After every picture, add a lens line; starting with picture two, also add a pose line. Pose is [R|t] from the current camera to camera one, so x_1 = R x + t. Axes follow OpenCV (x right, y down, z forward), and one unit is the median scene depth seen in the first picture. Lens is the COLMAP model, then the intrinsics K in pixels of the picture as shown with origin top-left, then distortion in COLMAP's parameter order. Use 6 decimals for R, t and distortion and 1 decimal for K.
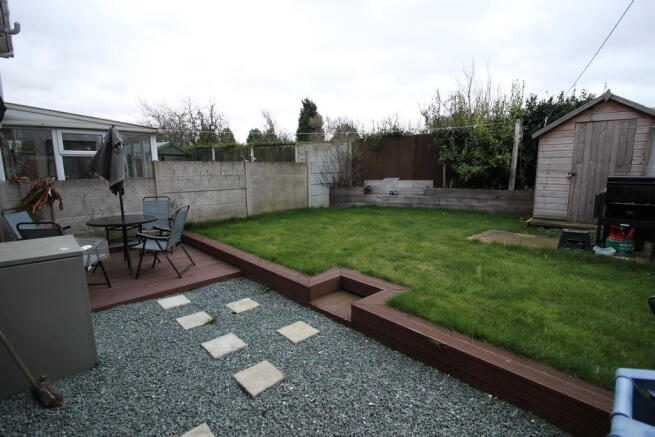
lens RADIAL K [[319.7, 0, 328.4], [0, 319.7, 220.6], [0, 0, 1]] dist [-0.005151, -0.002457]
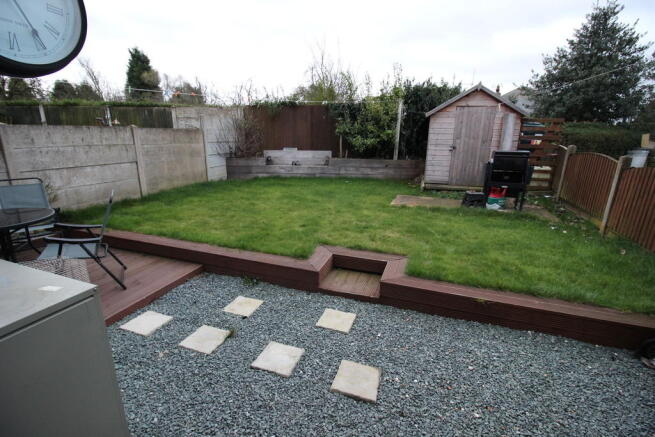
lens RADIAL K [[305.9, 0, 327.1], [0, 305.9, 221.0], [0, 0, 1]] dist [-0.002765, -0.006292]
pose [[0.883209, -0.104216, 0.457254, -0.302689], [0.052254, 0.990794, 0.124887, -0.036638], [-0.466060, -0.086408, 0.880523, 0.140595]]
